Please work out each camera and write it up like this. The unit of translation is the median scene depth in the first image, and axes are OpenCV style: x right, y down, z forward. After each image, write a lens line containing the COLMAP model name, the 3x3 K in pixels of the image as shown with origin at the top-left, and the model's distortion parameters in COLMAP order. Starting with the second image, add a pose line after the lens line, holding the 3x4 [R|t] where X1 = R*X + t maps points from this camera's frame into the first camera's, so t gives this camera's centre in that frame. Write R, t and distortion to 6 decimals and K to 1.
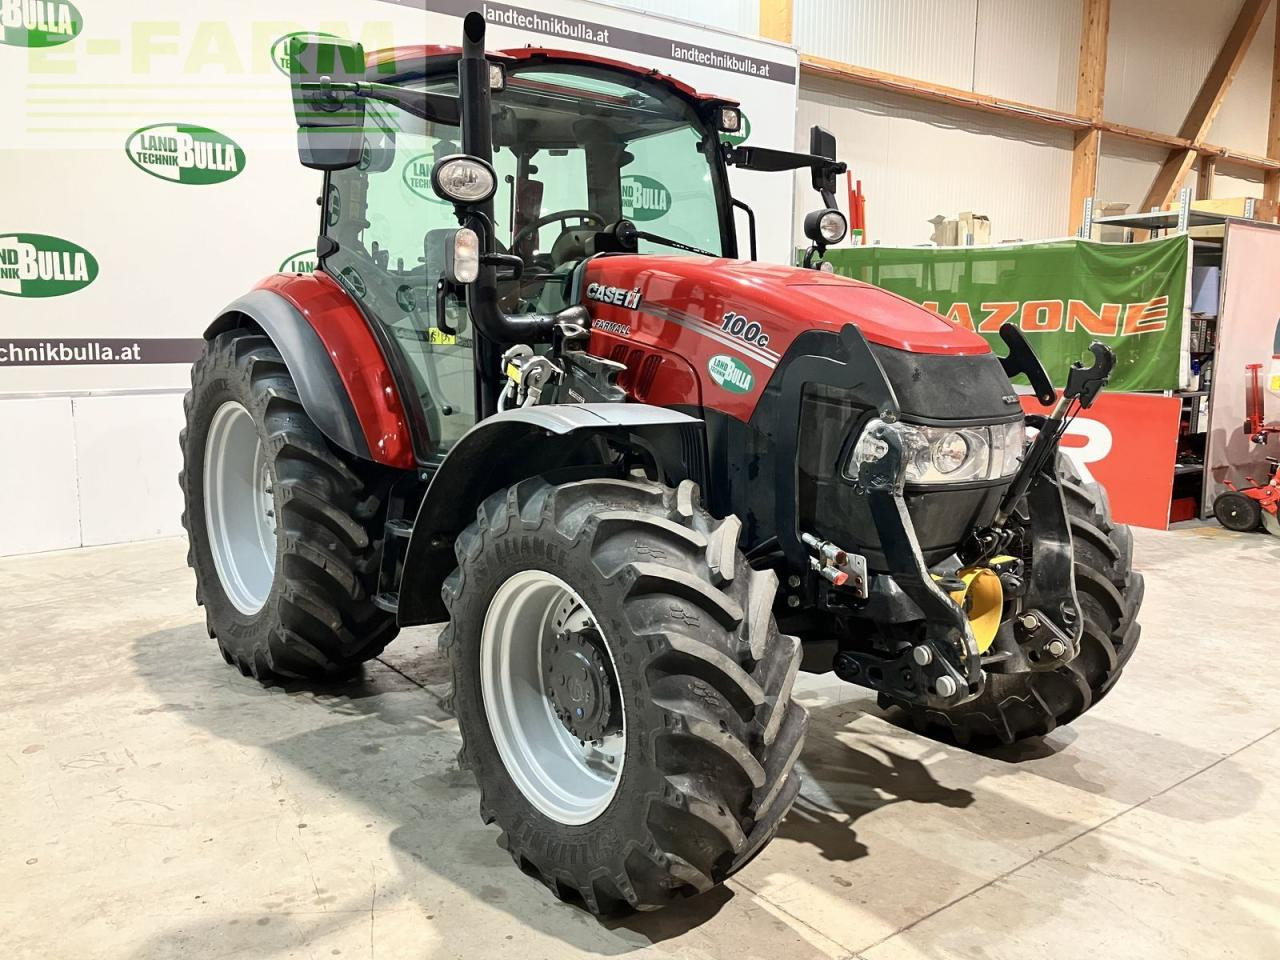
lens RADIAL K [[1072.8, 0, 640.2], [0, 1072.8, 480.8], [0, 0, 1]] dist [0.006562, 0.009501]
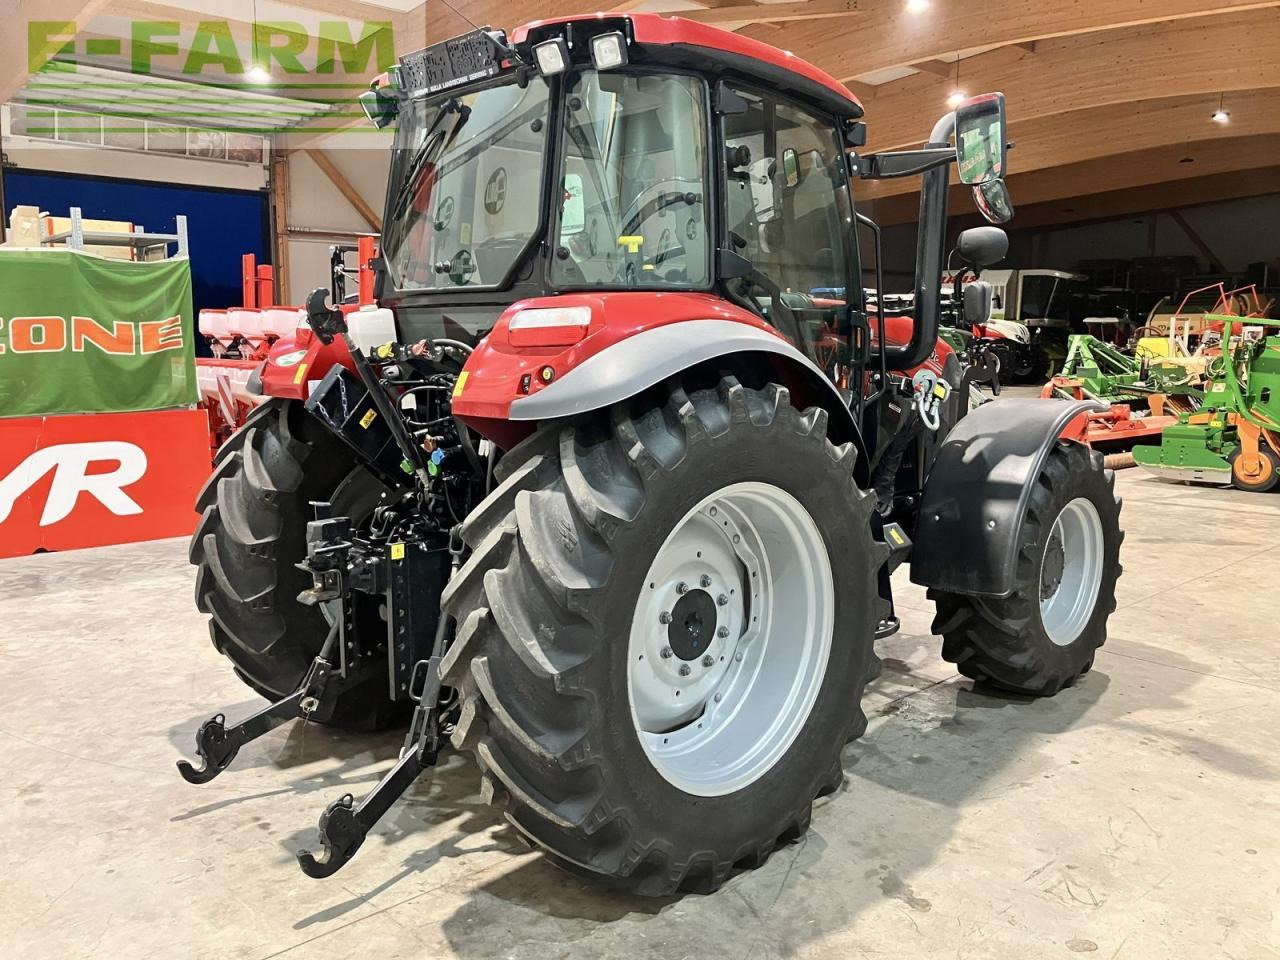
lens RADIAL K [[1072.8, 0, 646.6], [0, 1072.8, 476.5], [0, 0, 1]] dist [0.006562, 0.009501]
pose [[-0.107532, -0.142297, 0.983966, -1.128422], [0.150286, 0.976005, 0.157570, -0.209348], [-0.982777, 0.164820, -0.083566, 1.213292]]
